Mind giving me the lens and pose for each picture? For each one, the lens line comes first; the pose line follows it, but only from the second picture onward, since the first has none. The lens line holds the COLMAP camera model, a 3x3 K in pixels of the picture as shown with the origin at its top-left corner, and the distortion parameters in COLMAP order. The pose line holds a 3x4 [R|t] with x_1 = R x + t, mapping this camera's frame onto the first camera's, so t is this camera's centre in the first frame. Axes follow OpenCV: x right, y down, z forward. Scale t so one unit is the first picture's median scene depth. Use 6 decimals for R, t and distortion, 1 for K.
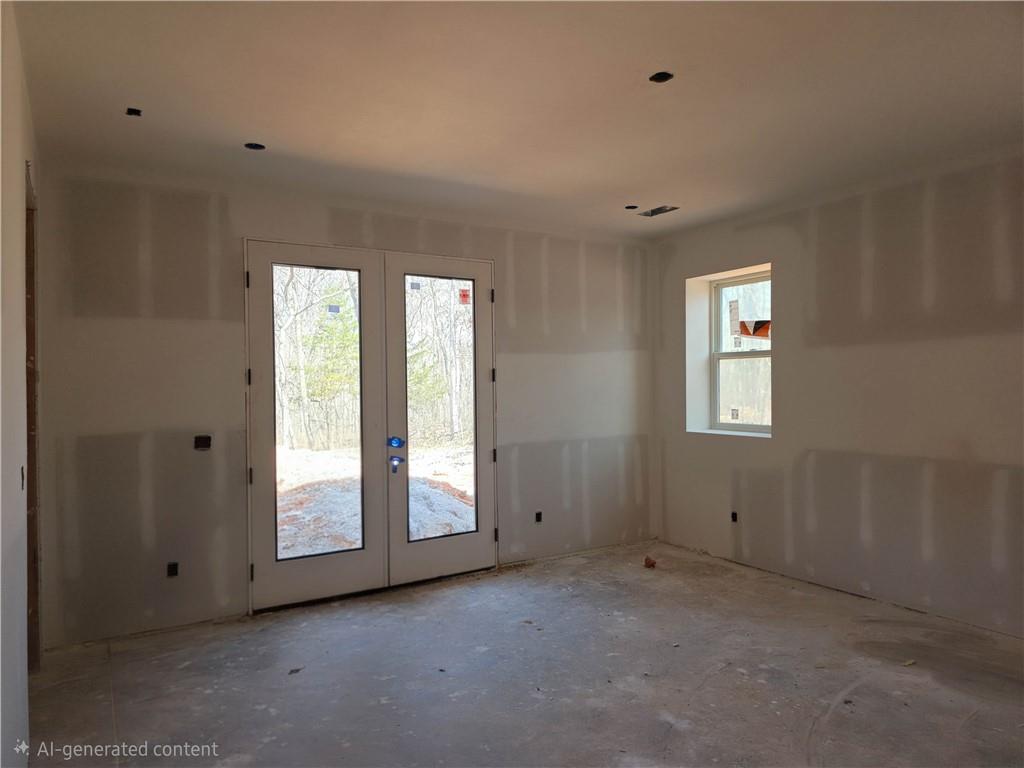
lens RADIAL K [[671.6, 0, 507.6], [0, 671.6, 377.1], [0, 0, 1]] dist [0.074351, -0.096121]
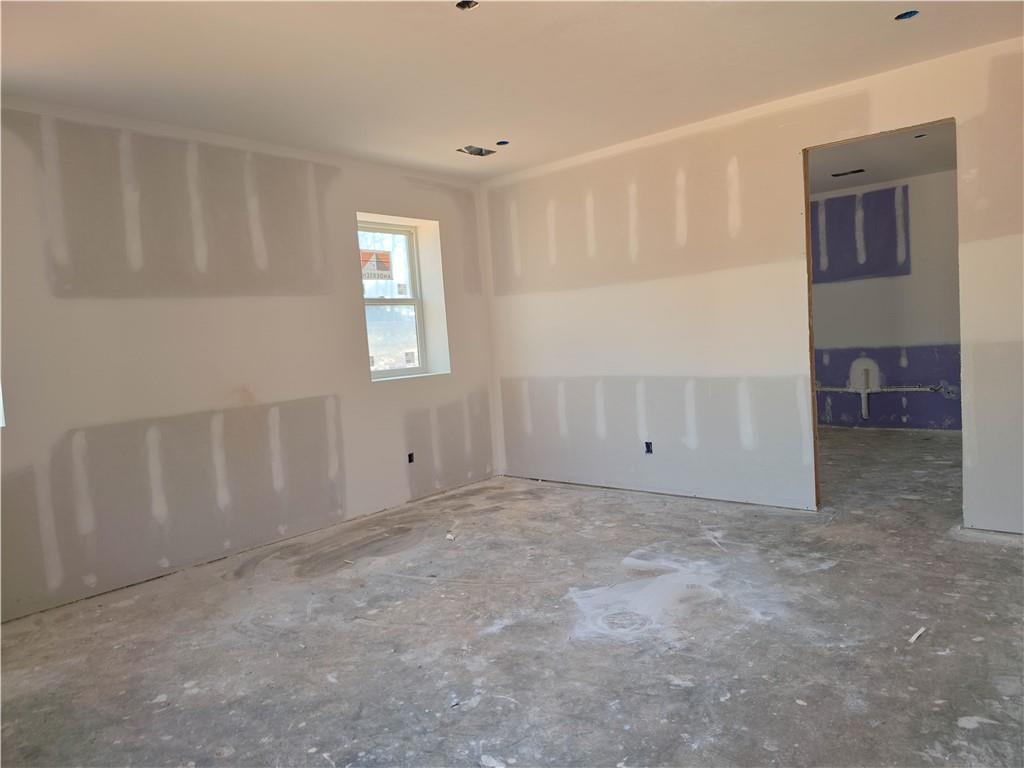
lens RADIAL K [[671.6, 0, 507.6], [0, 671.6, 377.1], [0, 0, 1]] dist [0.074351, -0.096121]
pose [[-0.287739, -0.024118, 0.957405, -0.591667], [0.056458, 0.997517, 0.042097, 0.047773], [-0.956043, 0.066166, -0.285663, 0.955960]]
